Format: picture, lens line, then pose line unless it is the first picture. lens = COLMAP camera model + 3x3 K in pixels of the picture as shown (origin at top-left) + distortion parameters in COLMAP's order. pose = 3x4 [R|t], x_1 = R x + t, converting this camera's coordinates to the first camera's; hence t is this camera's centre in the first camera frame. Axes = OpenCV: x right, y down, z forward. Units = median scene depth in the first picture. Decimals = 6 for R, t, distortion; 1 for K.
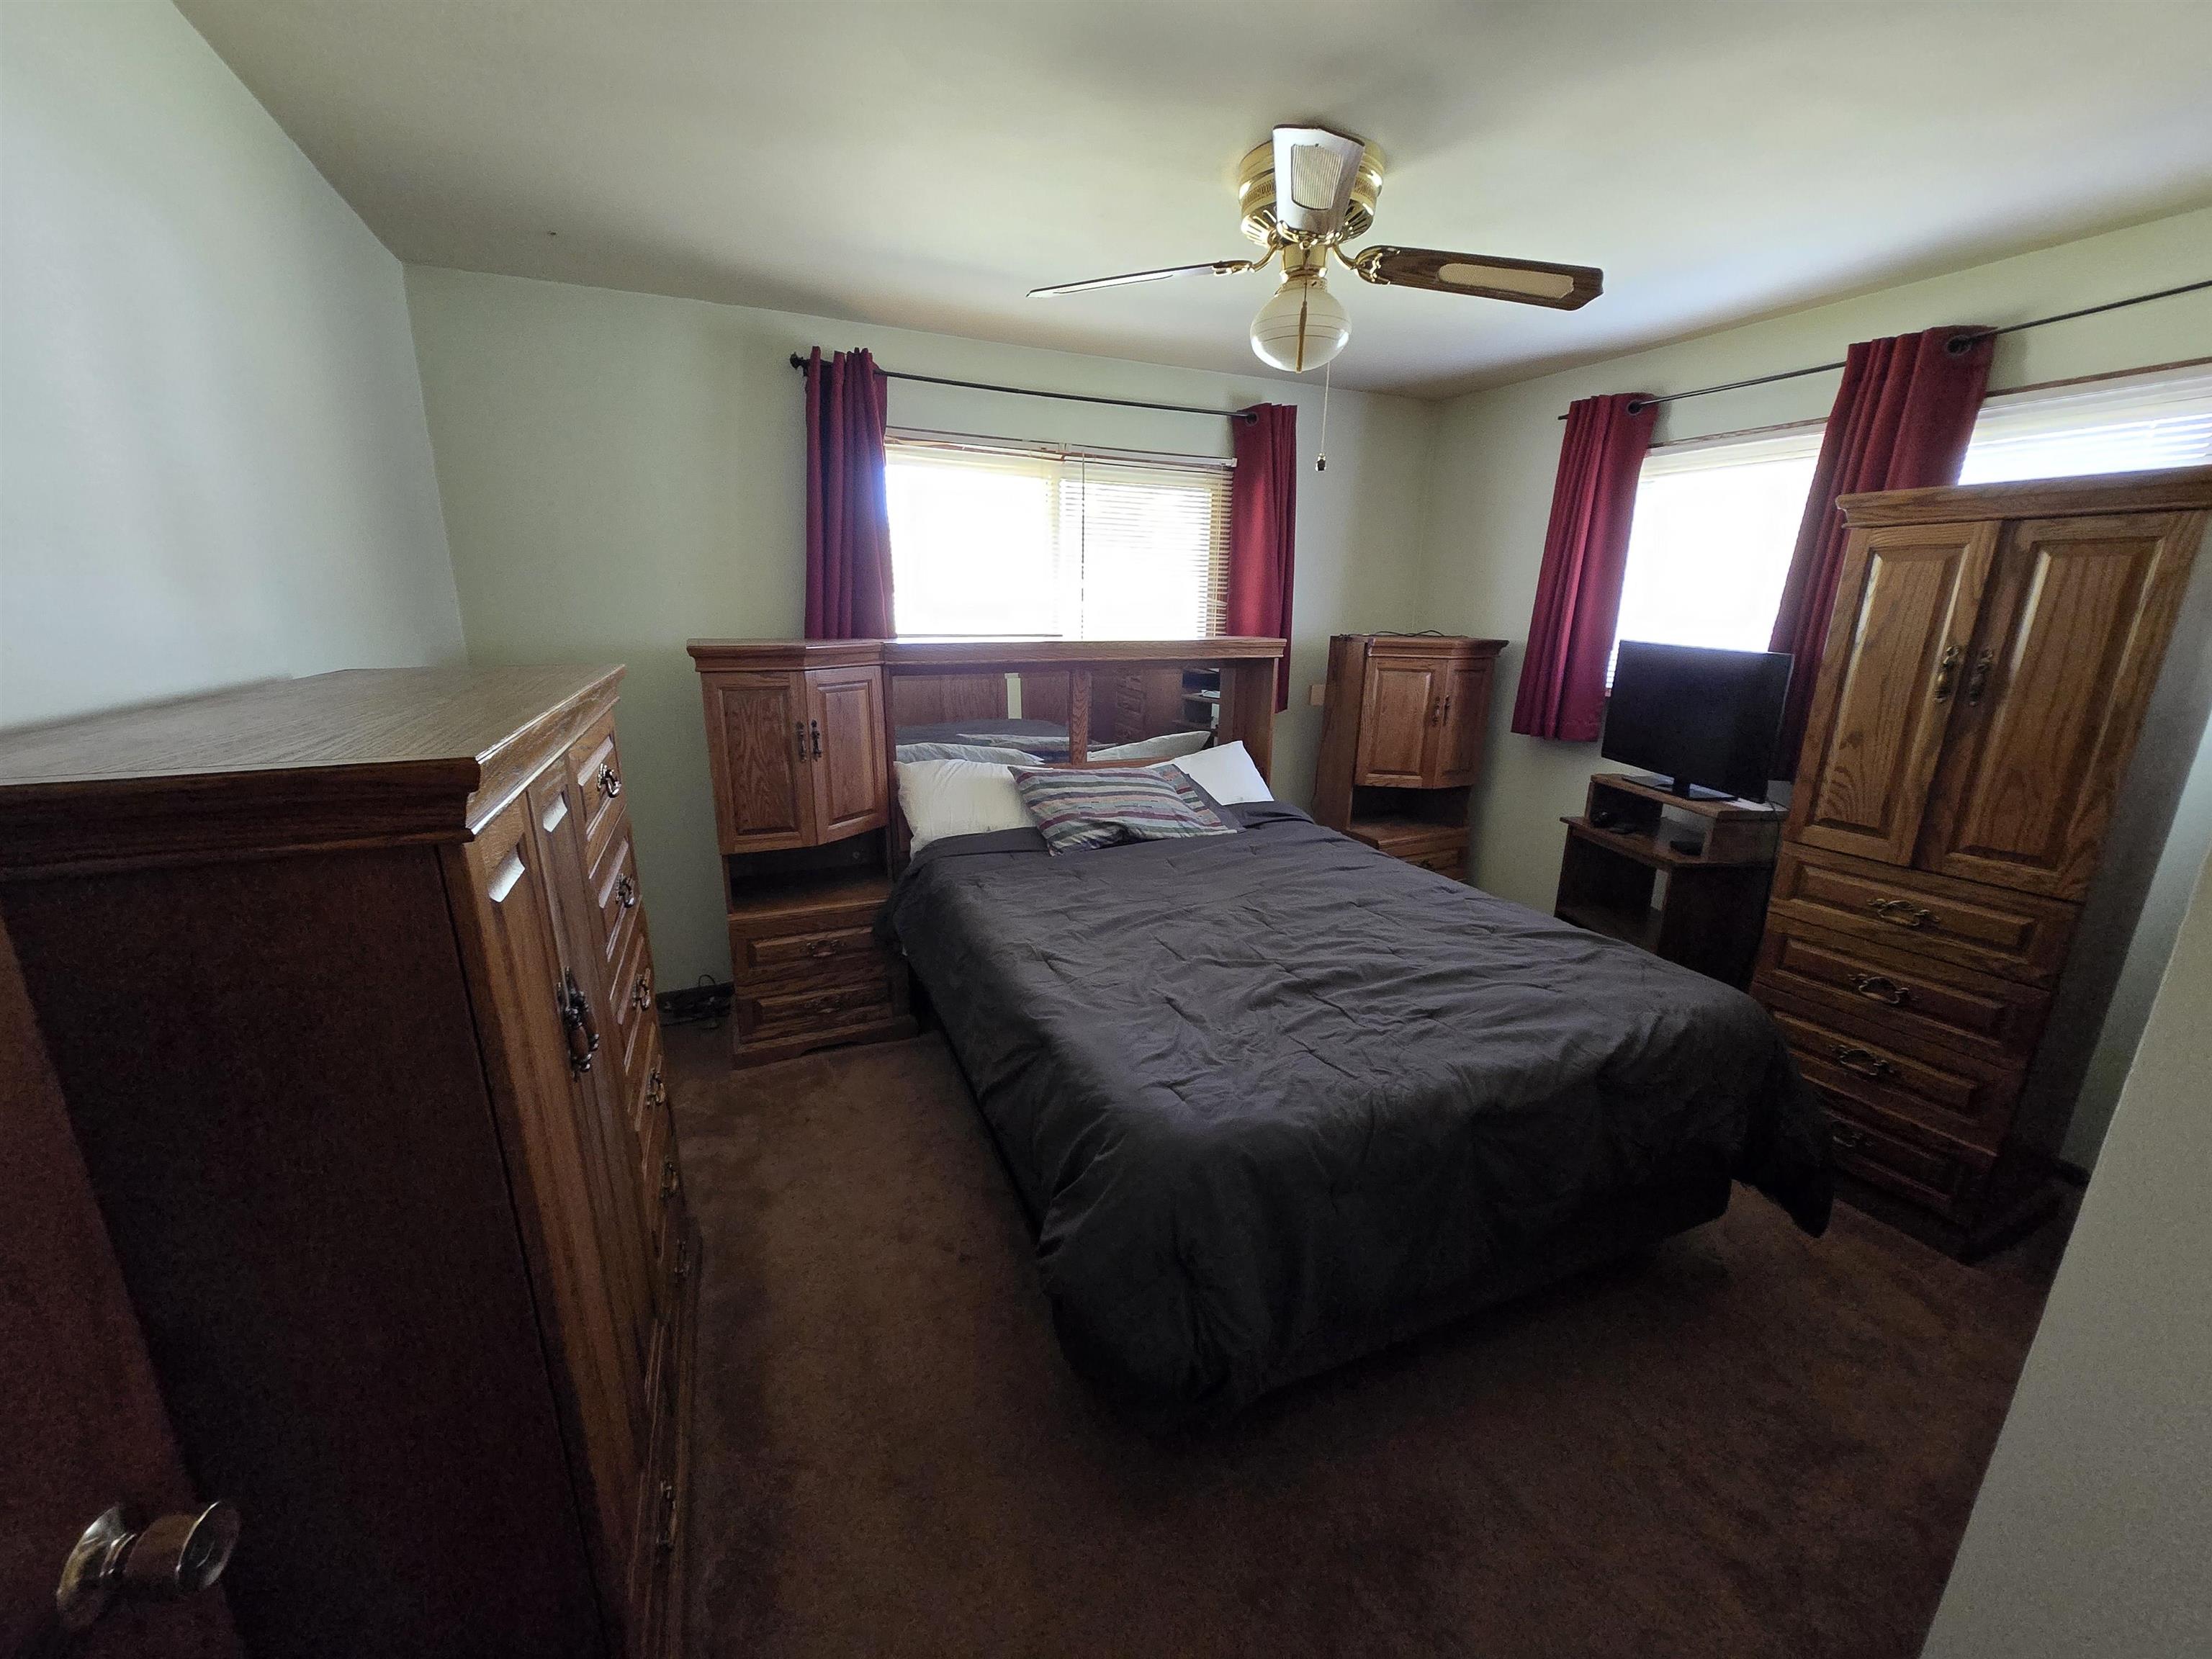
lens RADIAL K [[871.6, 0, 1102.0], [0, 871.6, 836.2], [0, 0, 1]] dist [-0.000356, -0.000075]
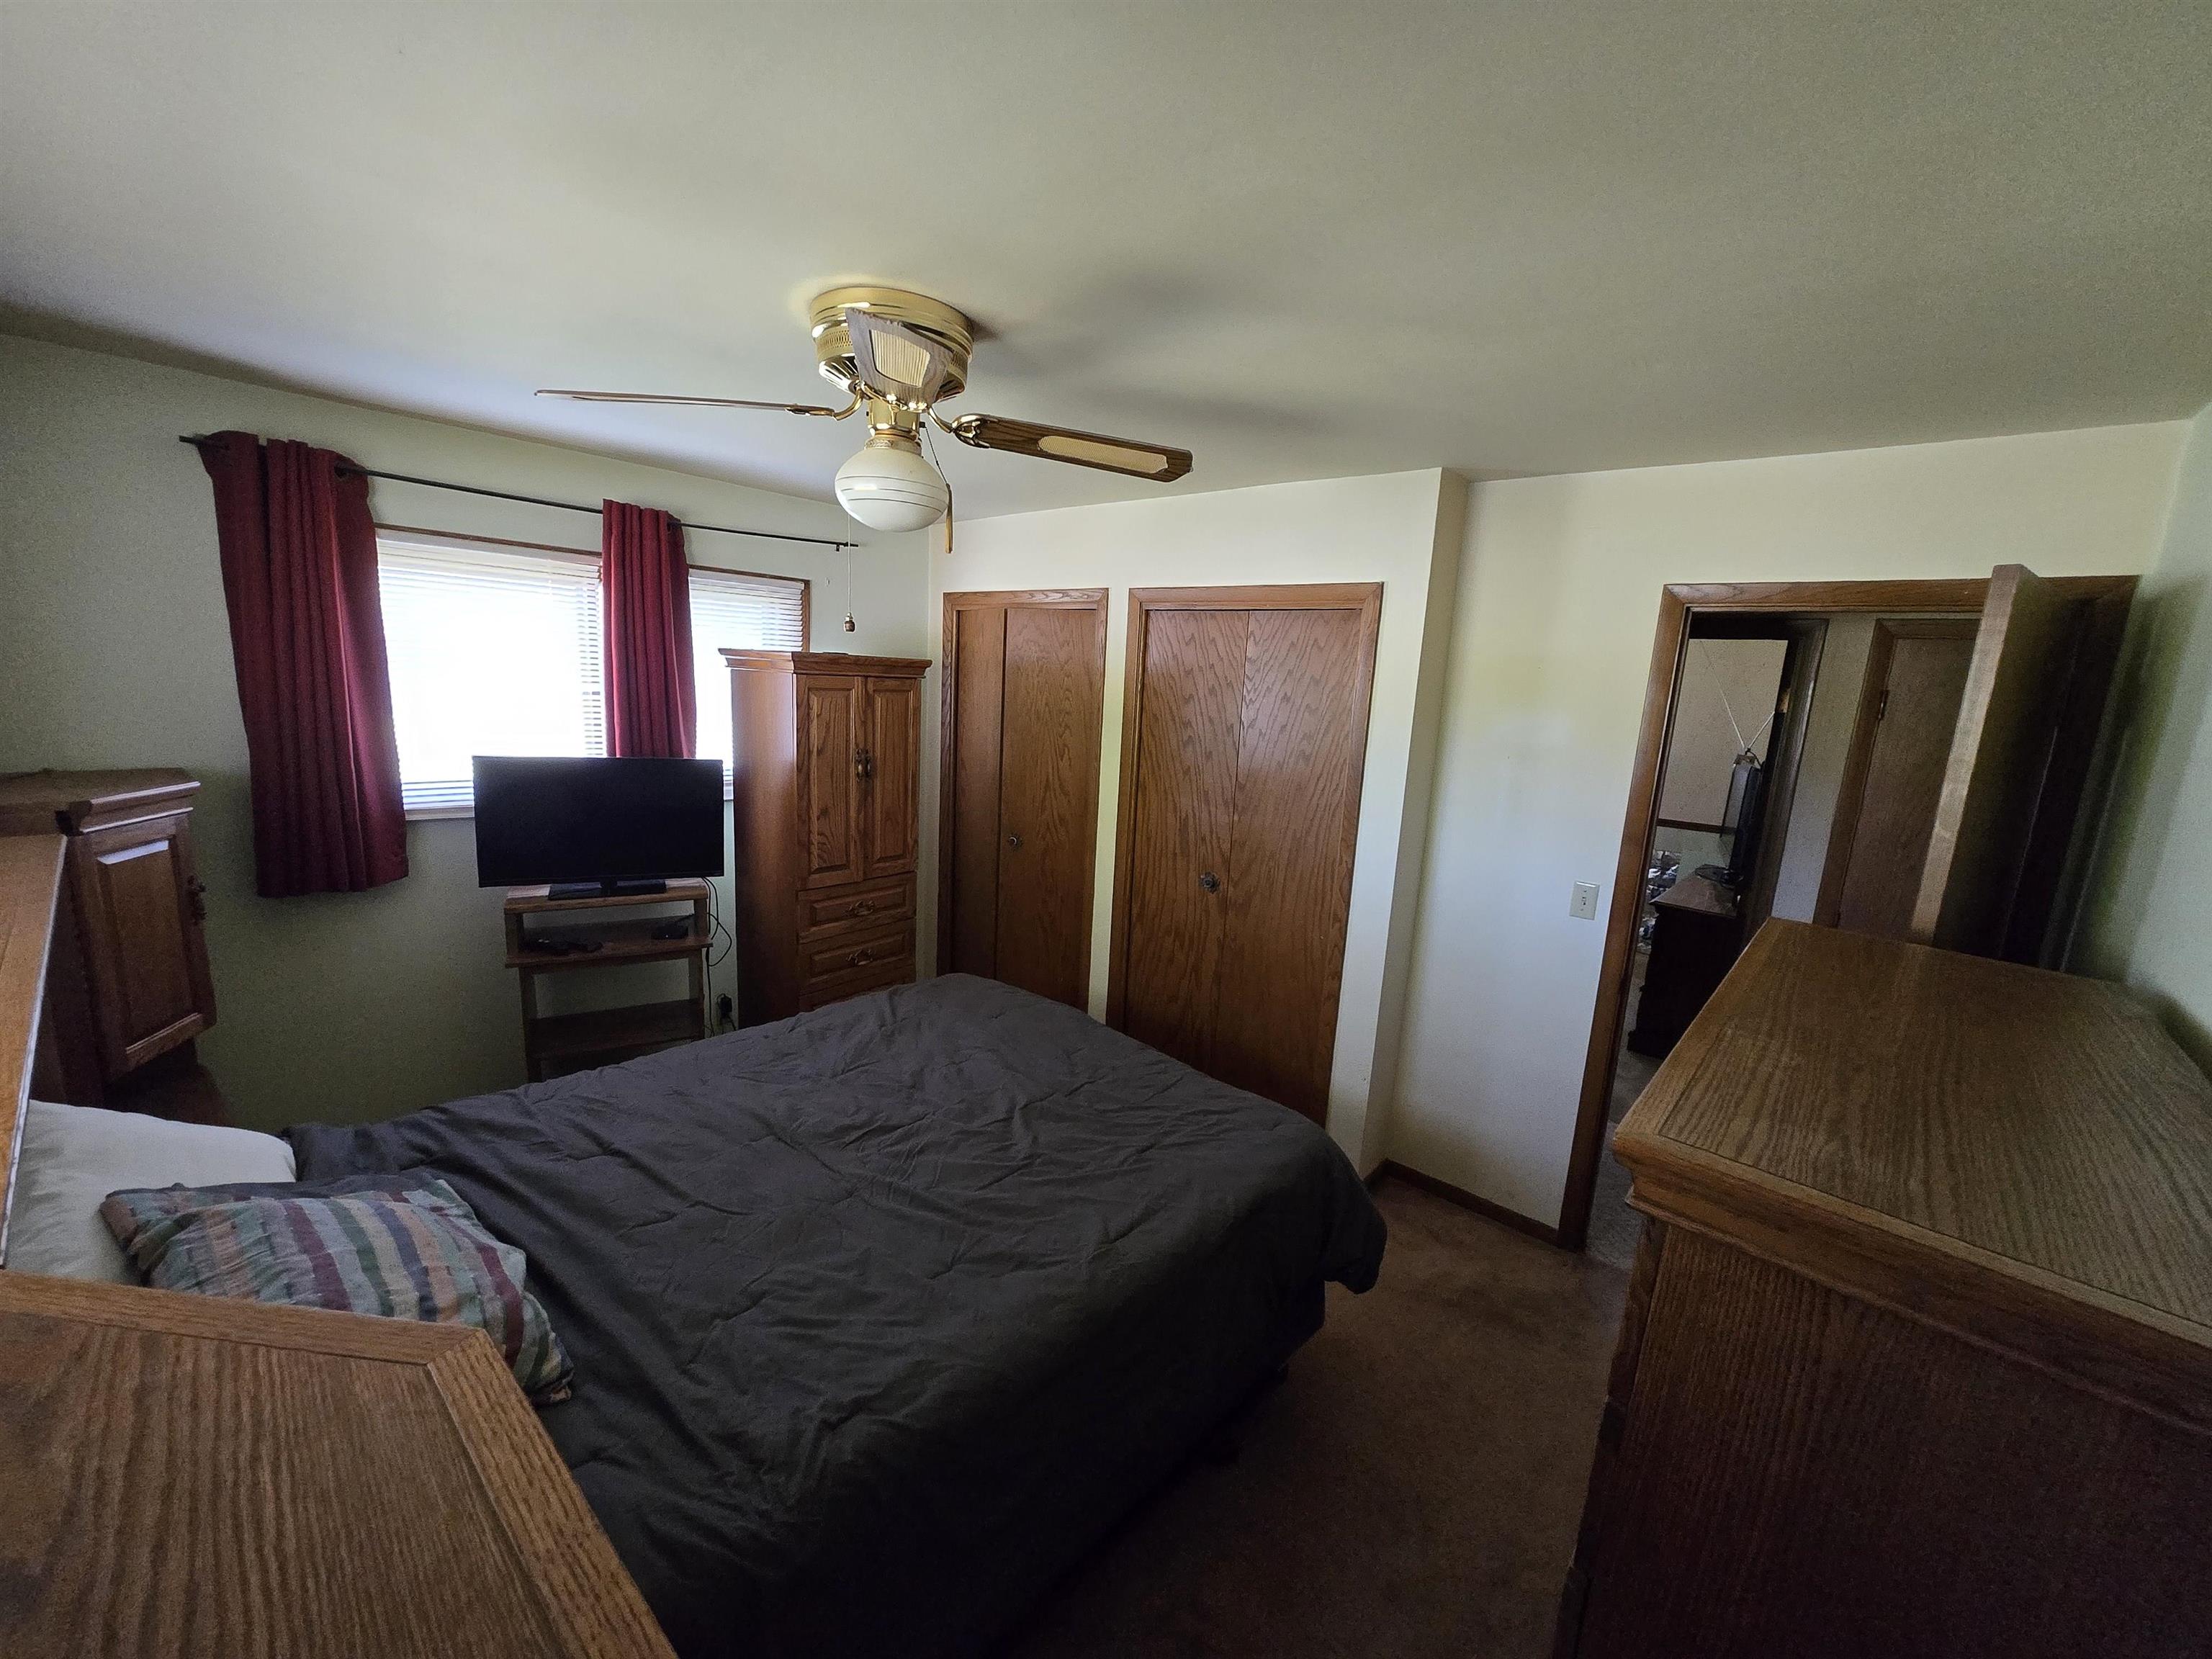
lens RADIAL K [[871.6, 0, 1102.0], [0, 871.6, 836.2], [0, 0, 1]] dist [-0.000356, -0.000075]
pose [[-0.414480, -0.200714, 0.887649, -0.672935], [0.168224, 0.941669, 0.291480, -0.432586], [-0.894375, 0.270137, -0.356538, 1.129306]]
